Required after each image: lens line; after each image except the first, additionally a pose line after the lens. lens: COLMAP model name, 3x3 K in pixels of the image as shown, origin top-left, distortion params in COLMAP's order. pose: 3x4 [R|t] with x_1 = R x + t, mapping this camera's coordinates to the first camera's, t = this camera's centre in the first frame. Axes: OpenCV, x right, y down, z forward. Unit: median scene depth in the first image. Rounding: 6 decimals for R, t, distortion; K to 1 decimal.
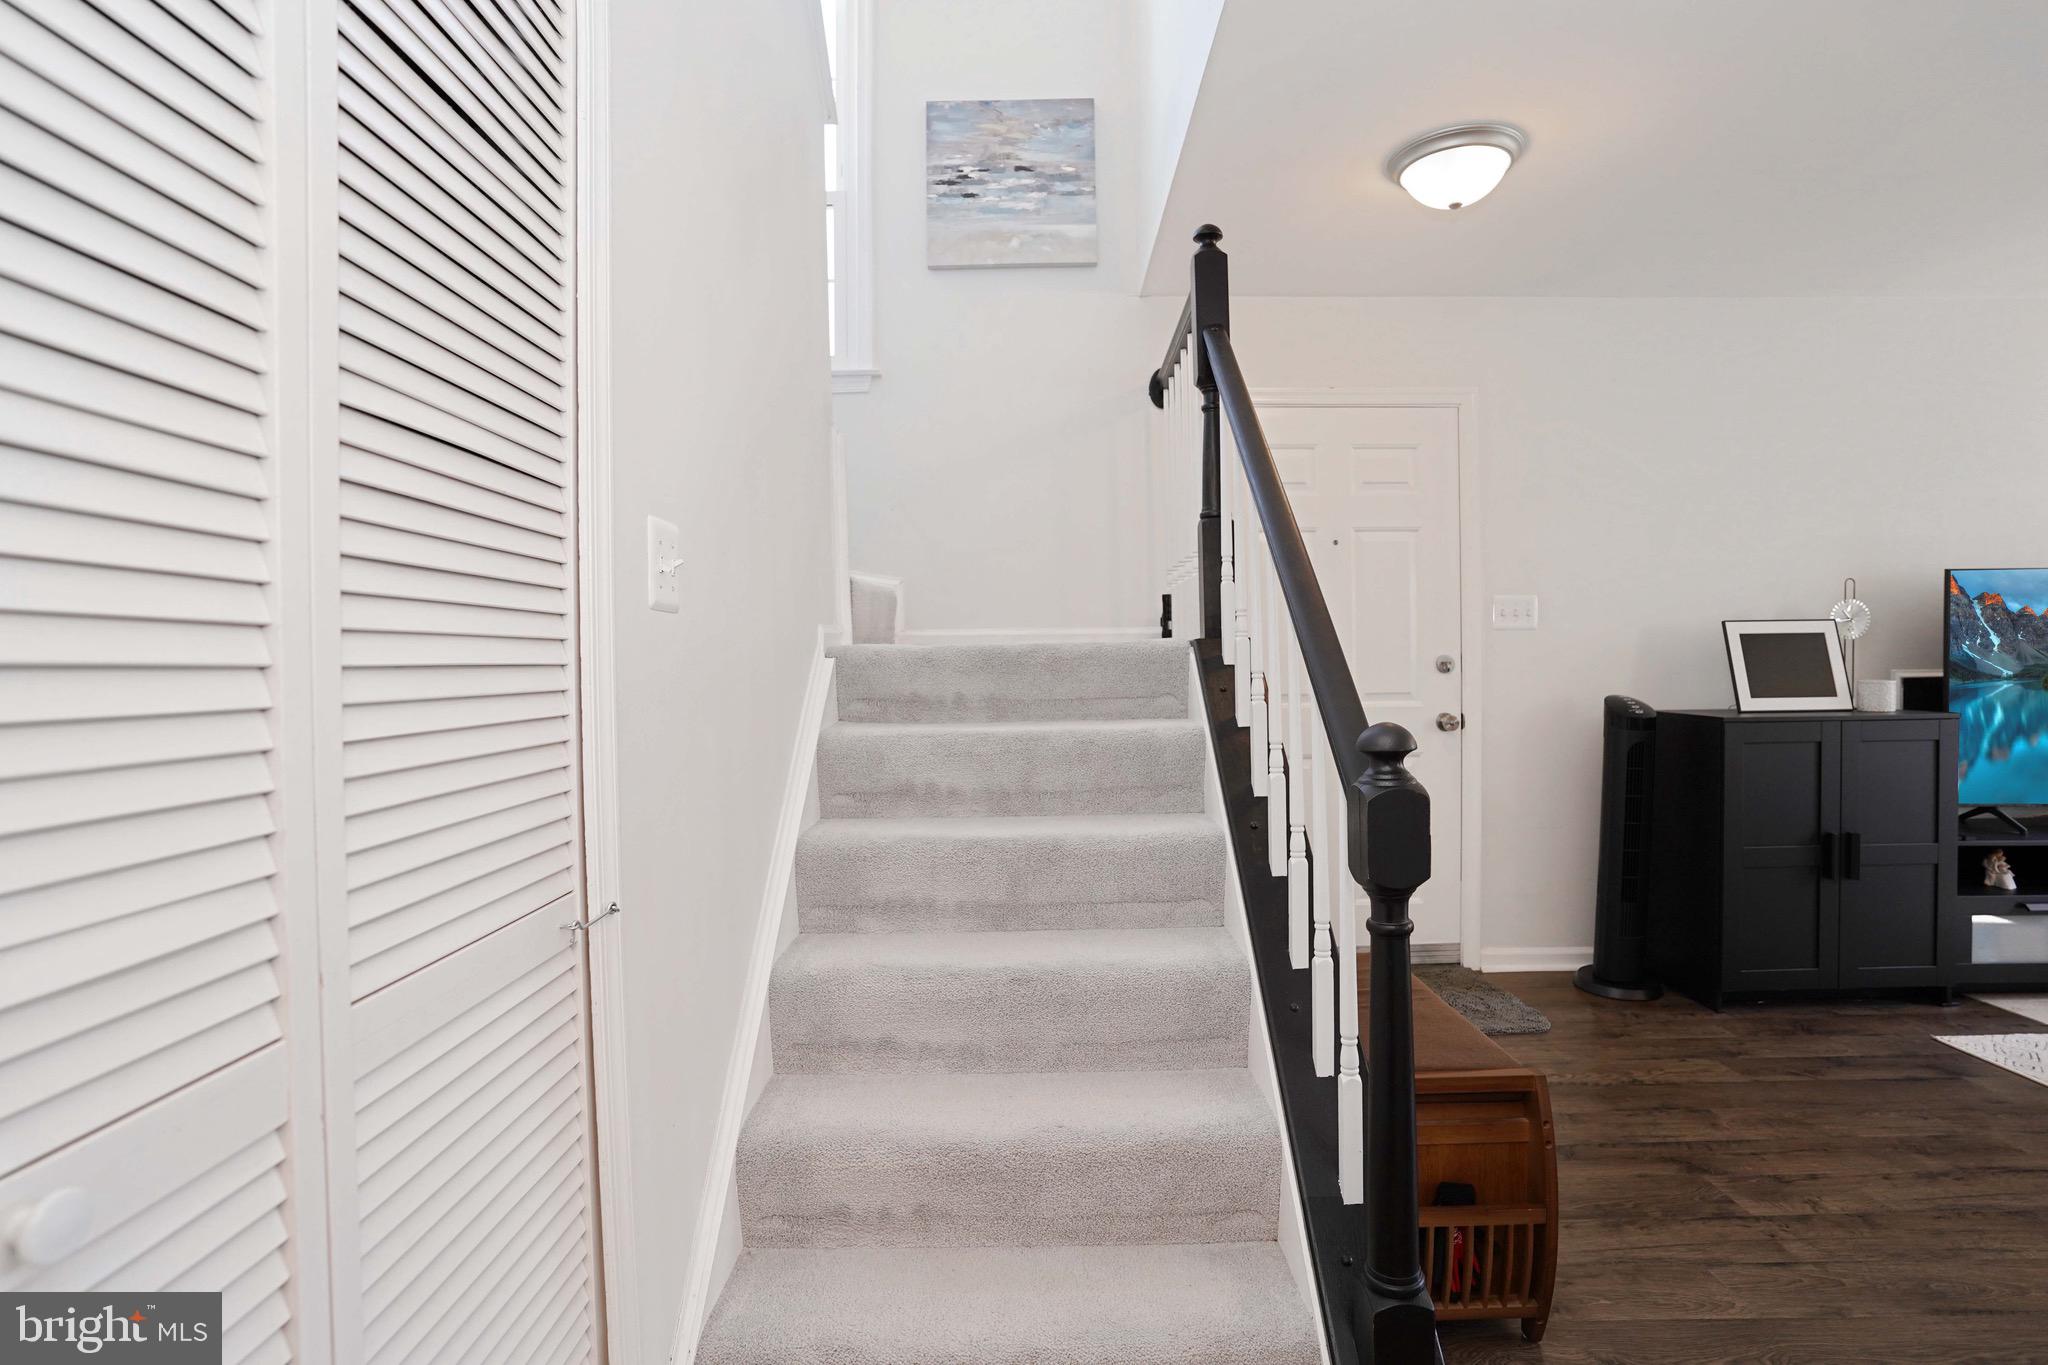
lens RADIAL K [[1007.3, 0, 1027.7], [0, 1007.3, 680.3], [0, 0, 1]] dist [-0.081314, 0.038945]
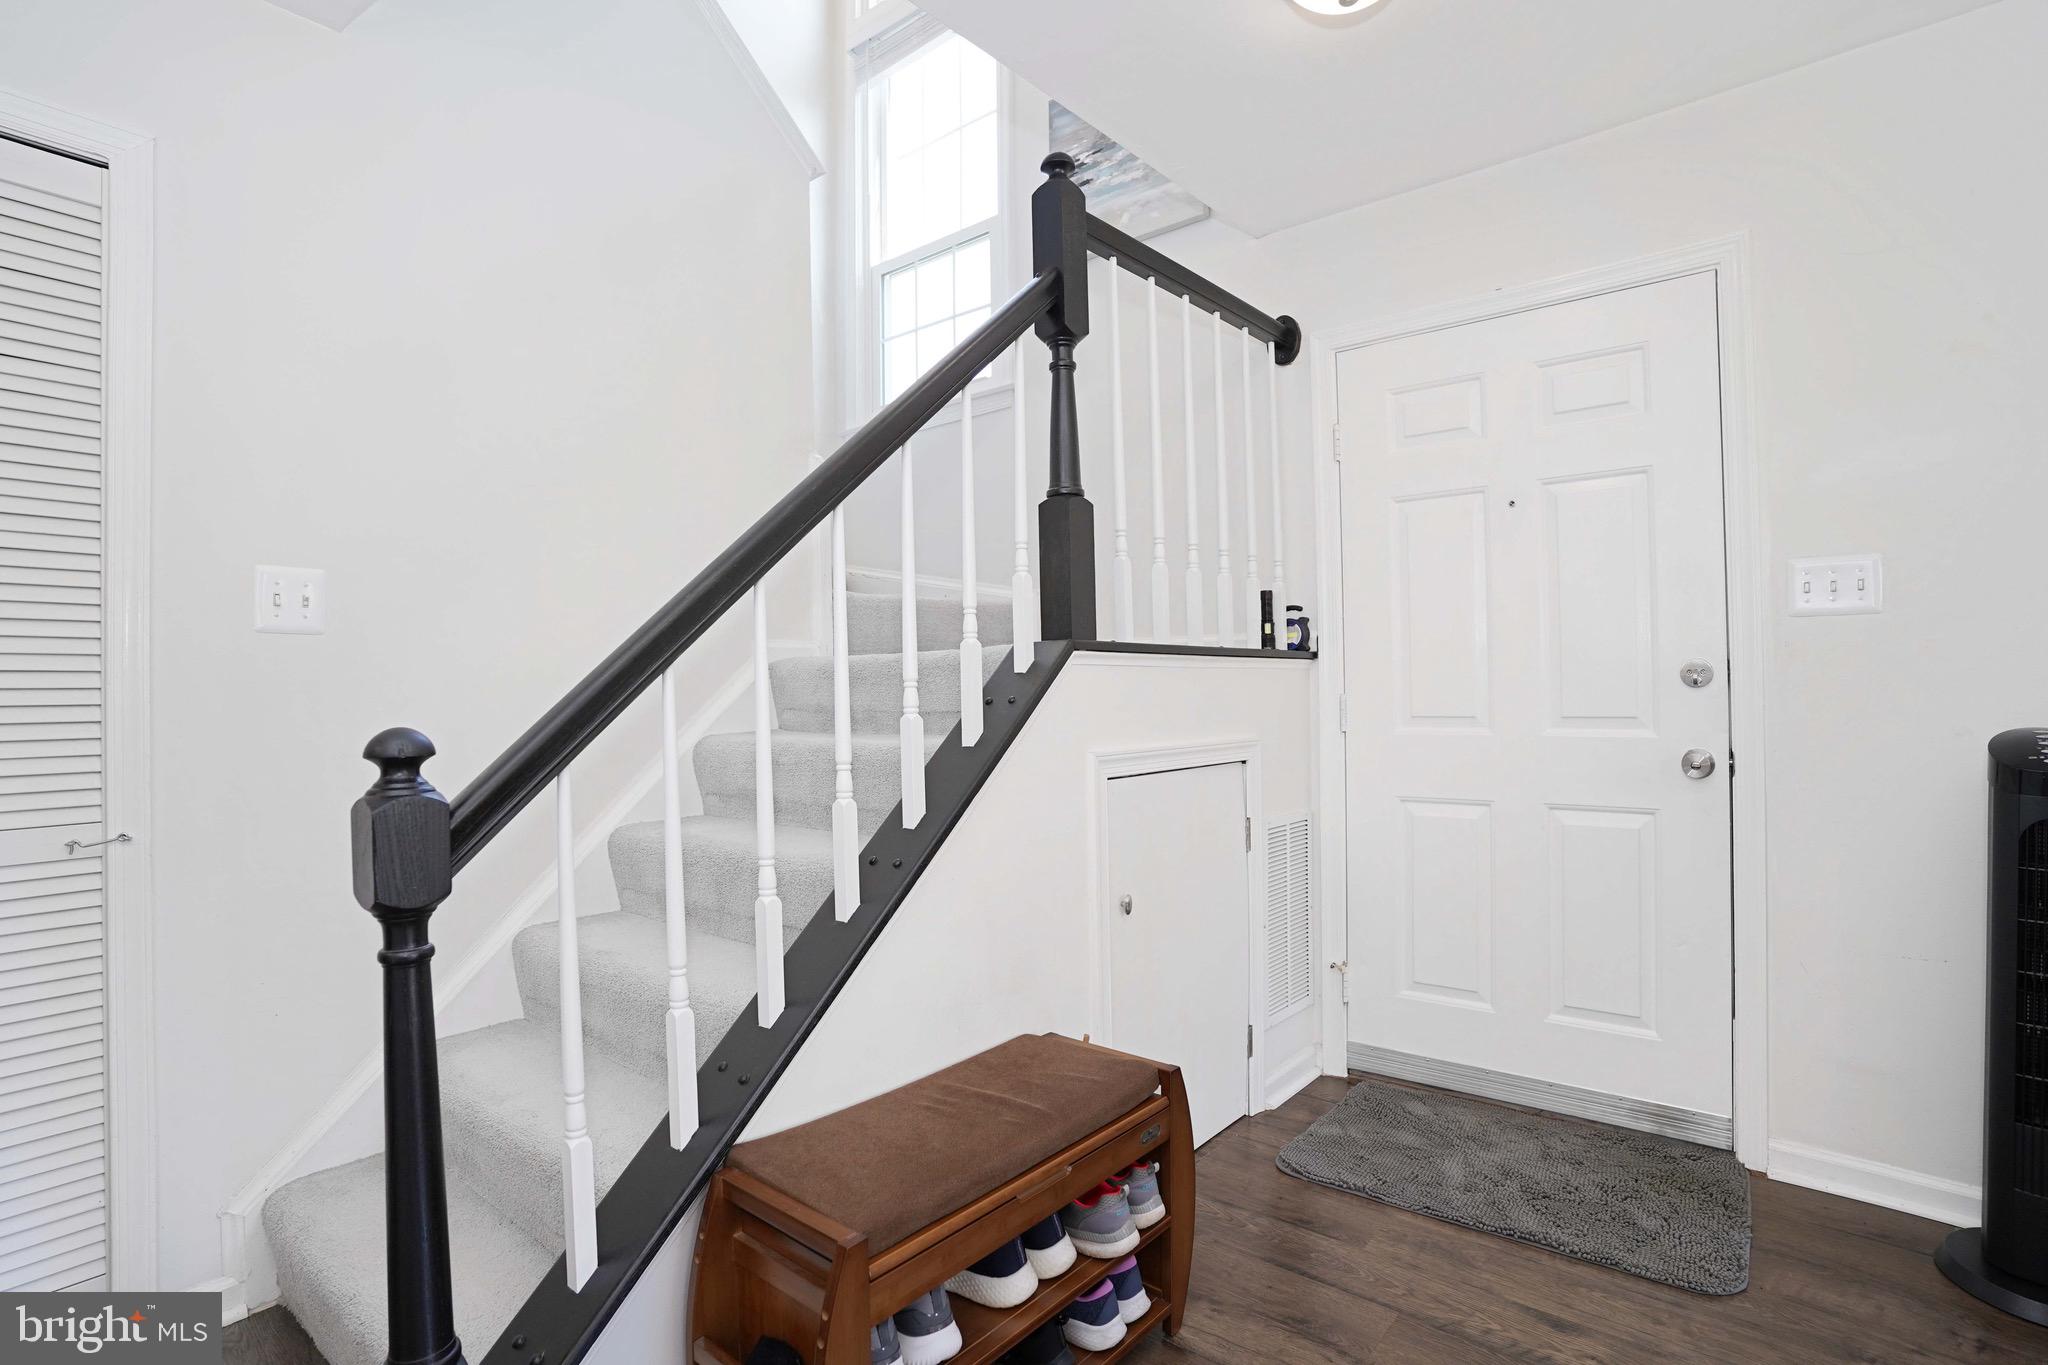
lens RADIAL K [[1007.3, 0, 1027.7], [0, 1007.3, 680.3], [0, 0, 1]] dist [-0.081314, 0.038945]
pose [[0.768235, -0.003902, -0.640156, 0.510084], [-0.009911, 0.999789, -0.017989, 0.004198], [0.640091, 0.020164, 0.768035, 0.250350]]
